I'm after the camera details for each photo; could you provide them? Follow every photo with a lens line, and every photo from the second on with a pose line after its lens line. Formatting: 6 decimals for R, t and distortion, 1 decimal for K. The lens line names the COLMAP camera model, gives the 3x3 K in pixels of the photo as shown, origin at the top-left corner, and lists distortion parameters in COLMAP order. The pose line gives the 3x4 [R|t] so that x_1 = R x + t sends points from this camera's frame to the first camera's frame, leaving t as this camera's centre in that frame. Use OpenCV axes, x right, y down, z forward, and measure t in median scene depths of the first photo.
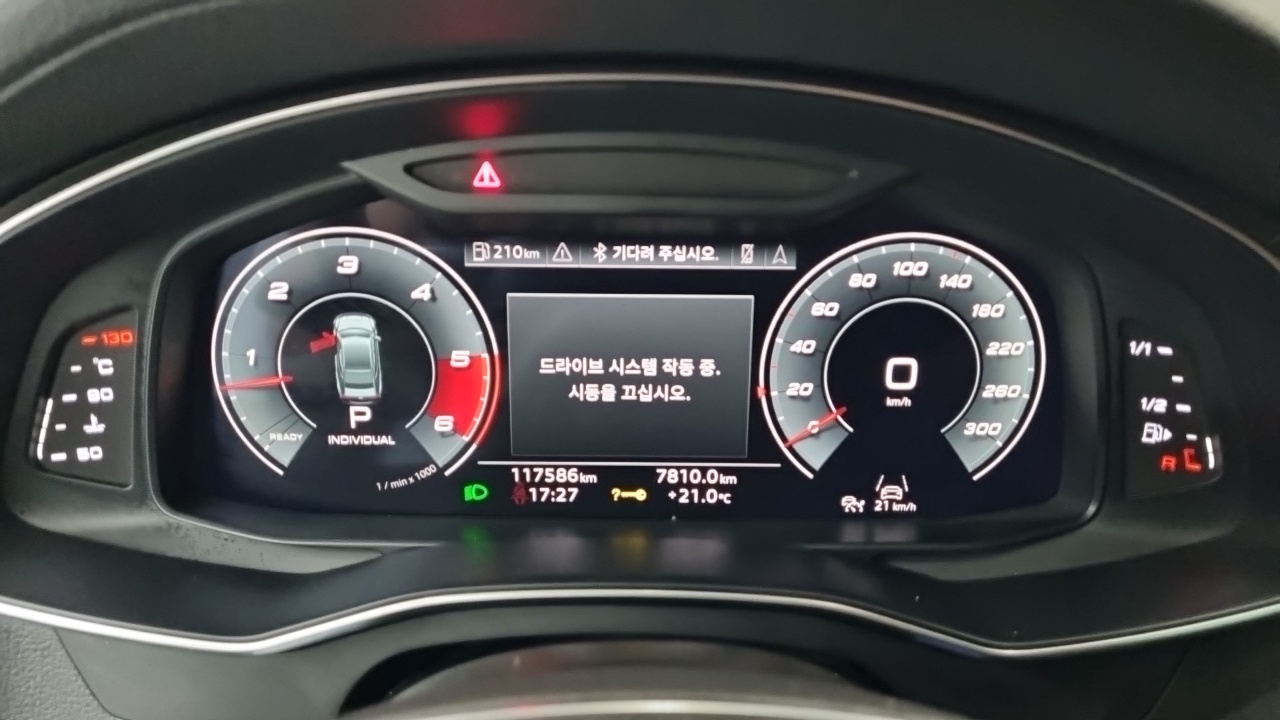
lens RADIAL K [[967.5, 0, 633.8], [0, 967.5, 352.7], [0, 0, 1]] dist [0.055036, -0.054124]
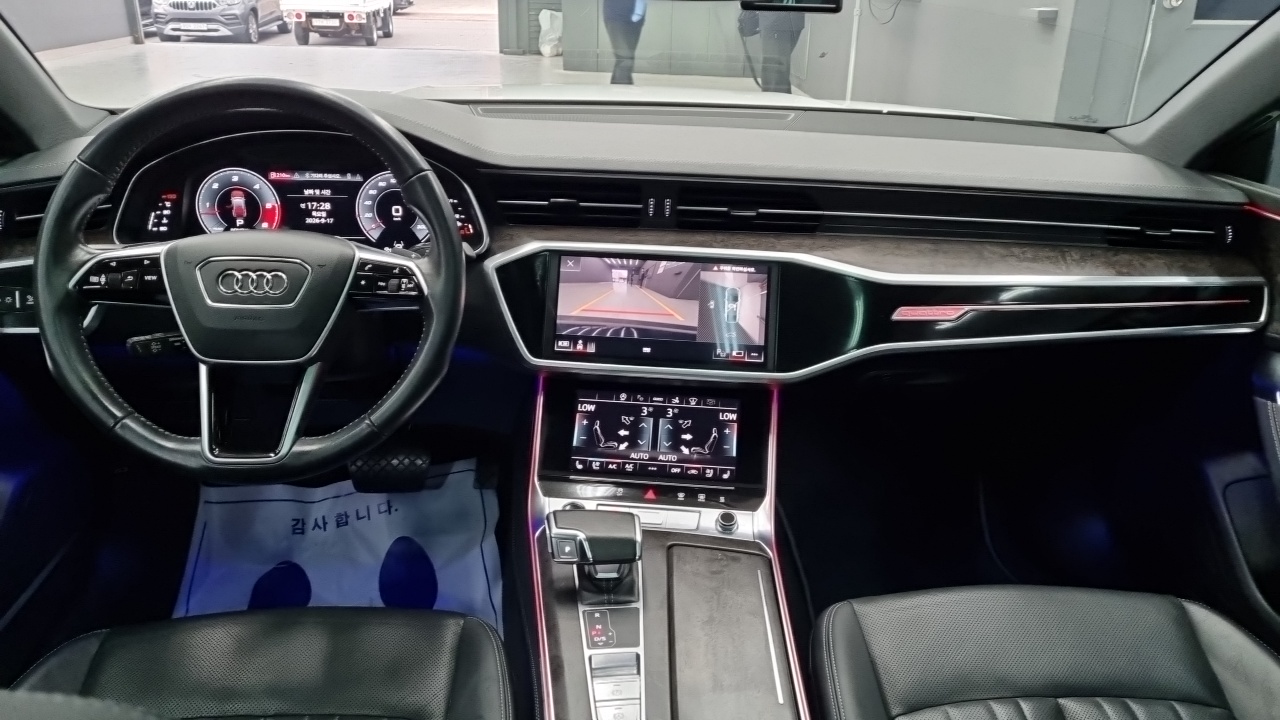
lens RADIAL K [[961.0, 0, 647.9], [0, 961.0, 341.8], [0, 0, 1]] dist [0.071063, -0.055860]
pose [[0.996925, -0.012482, 0.077359, 0.945299], [0.013216, 0.999872, -0.008984, 0.567408], [-0.077237, 0.009979, 0.996963, -2.712346]]
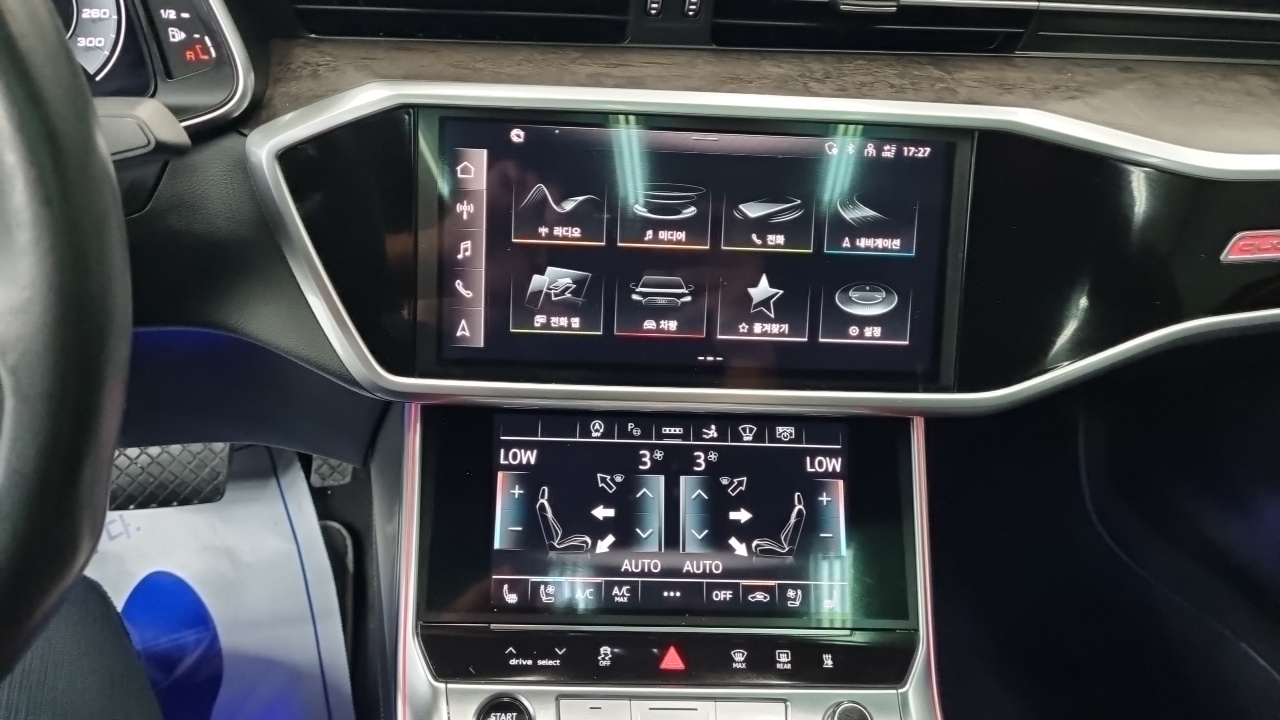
lens RADIAL K [[967.5, 0, 633.8], [0, 967.5, 352.7], [0, 0, 1]] dist [0.055036, -0.054124]
pose [[0.982775, -0.065184, 0.172928, 0.910462], [0.029014, 0.978548, 0.203968, 0.268618], [-0.182514, -0.195437, 0.963583, -0.678199]]
